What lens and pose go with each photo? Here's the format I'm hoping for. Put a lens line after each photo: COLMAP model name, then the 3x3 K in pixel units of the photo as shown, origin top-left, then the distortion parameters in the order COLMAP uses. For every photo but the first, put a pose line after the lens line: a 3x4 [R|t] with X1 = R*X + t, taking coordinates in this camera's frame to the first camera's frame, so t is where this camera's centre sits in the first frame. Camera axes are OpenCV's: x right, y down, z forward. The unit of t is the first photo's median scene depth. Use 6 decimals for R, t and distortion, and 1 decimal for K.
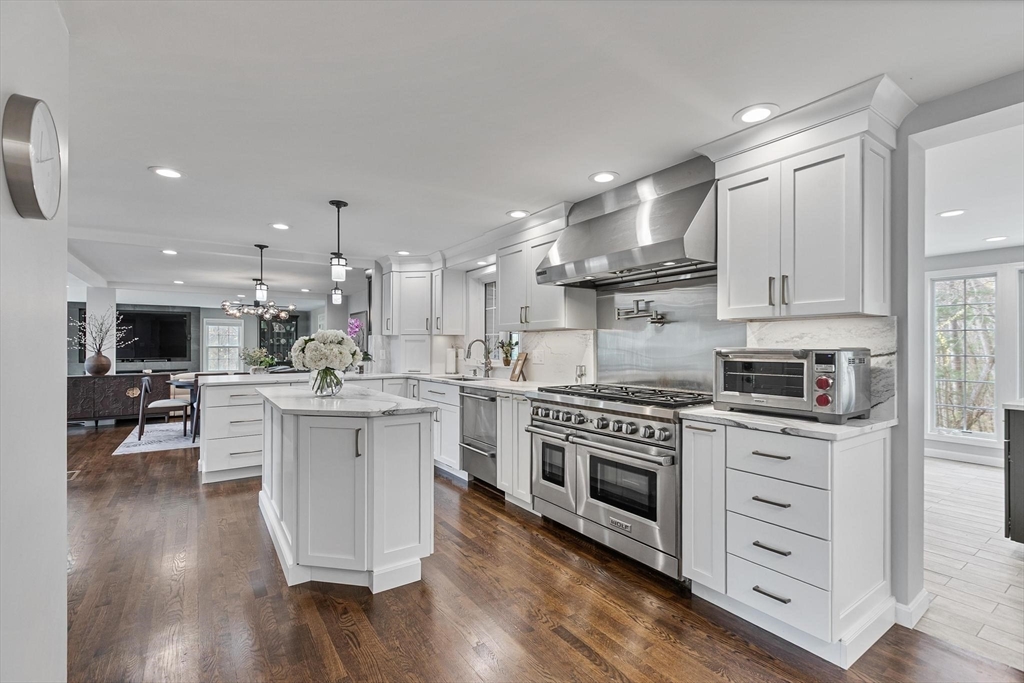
lens RADIAL K [[454.7, 0, 518.3], [0, 454.7, 346.4], [0, 0, 1]] dist [0.000089, -0.001332]
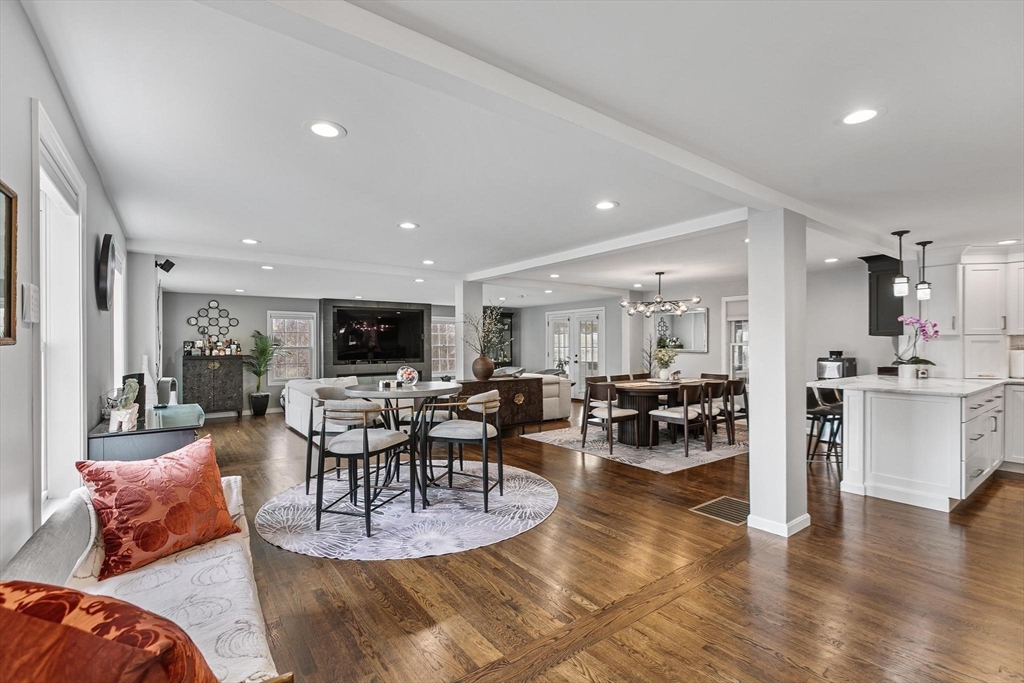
lens RADIAL K [[454.7, 0, 516.8], [0, 454.7, 343.2], [0, 0, 1]] dist [0.000089, -0.001332]
pose [[0.999683, -0.002827, 0.025012, -2.312140], [0.002837, 0.999996, -0.000388, -0.023952], [-0.025011, 0.000459, 0.999687, 0.275653]]
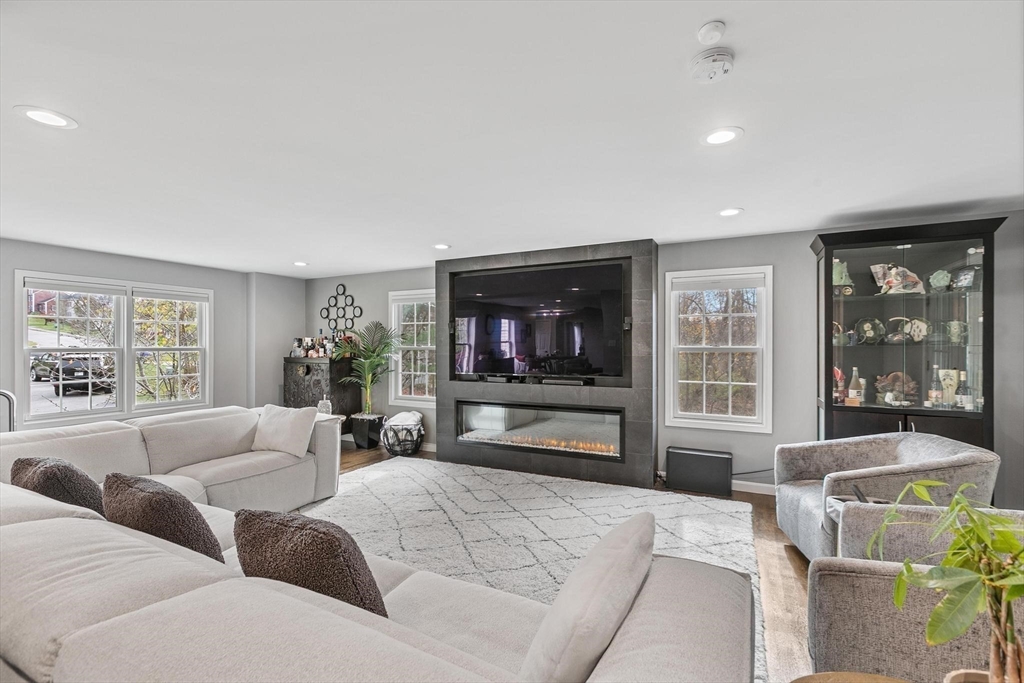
lens RADIAL K [[454.7, 0, 514.9], [0, 454.7, 342.6], [0, 0, 1]] dist [0.000089, -0.001332]
pose [[0.457408, 0.000880, -0.889256, -1.800620], [0.002988, 0.999992, 0.002527, -0.024170], [0.889252, -0.003813, 0.457402, 3.093562]]
